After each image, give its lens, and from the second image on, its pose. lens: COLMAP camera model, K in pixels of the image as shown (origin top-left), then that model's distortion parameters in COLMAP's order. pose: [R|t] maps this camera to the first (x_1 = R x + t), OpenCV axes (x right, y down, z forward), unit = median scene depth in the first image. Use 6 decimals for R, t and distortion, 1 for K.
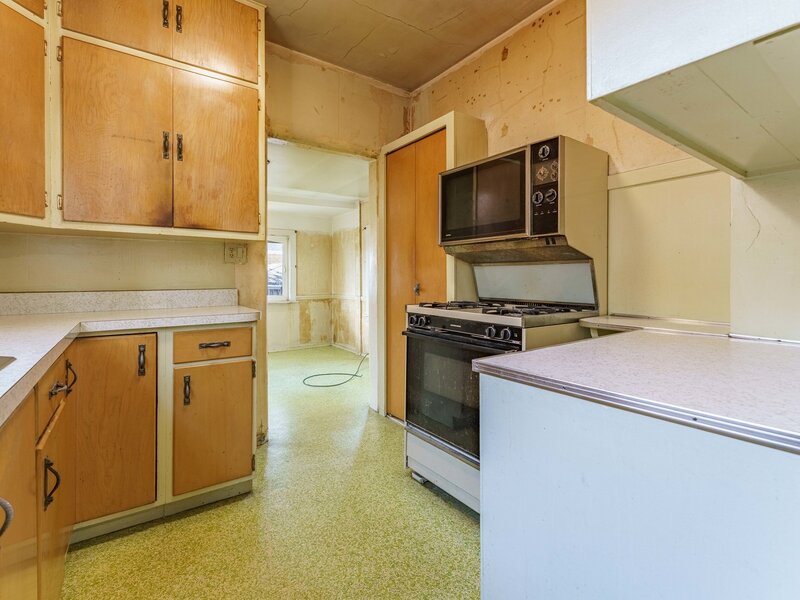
lens RADIAL K [[368.1, 0, 393.4], [0, 368.1, 276.9], [0, 0, 1]] dist [0.005817, -0.002825]
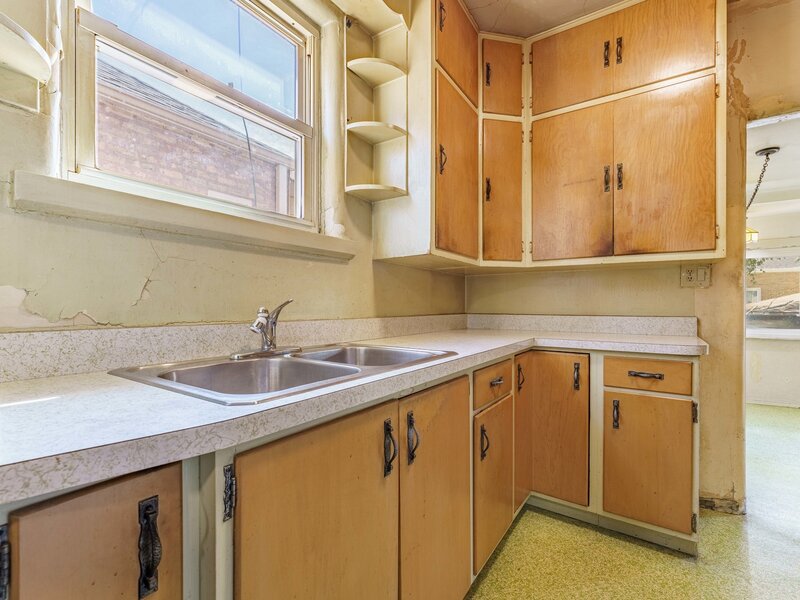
lens RADIAL K [[368.1, 0, 415.9], [0, 368.1, 306.6], [0, 0, 1]] dist [0.005817, -0.002825]
pose [[0.393878, 0.007446, -0.919133, 0.140488], [0.000055, 0.999967, 0.008125, 0.000471], [0.919163, -0.003251, 0.393864, 0.079492]]
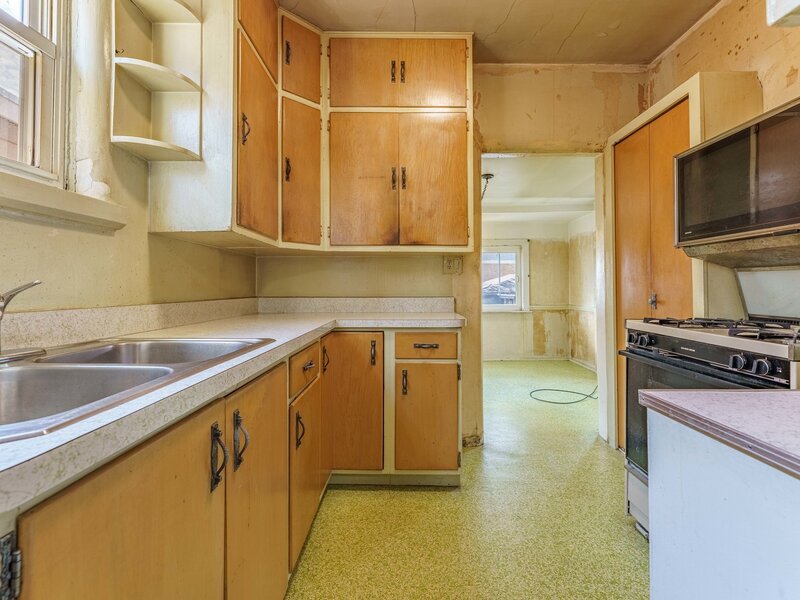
lens RADIAL K [[368.1, 0, 408.9], [0, 368.1, 280.9], [0, 0, 1]] dist [0.005817, -0.002825]
pose [[0.829576, -0.008721, -0.558326, 0.100093], [0.000442, 0.999888, -0.014961, 0.000364], [0.558394, 0.012165, 0.829487, 0.022411]]
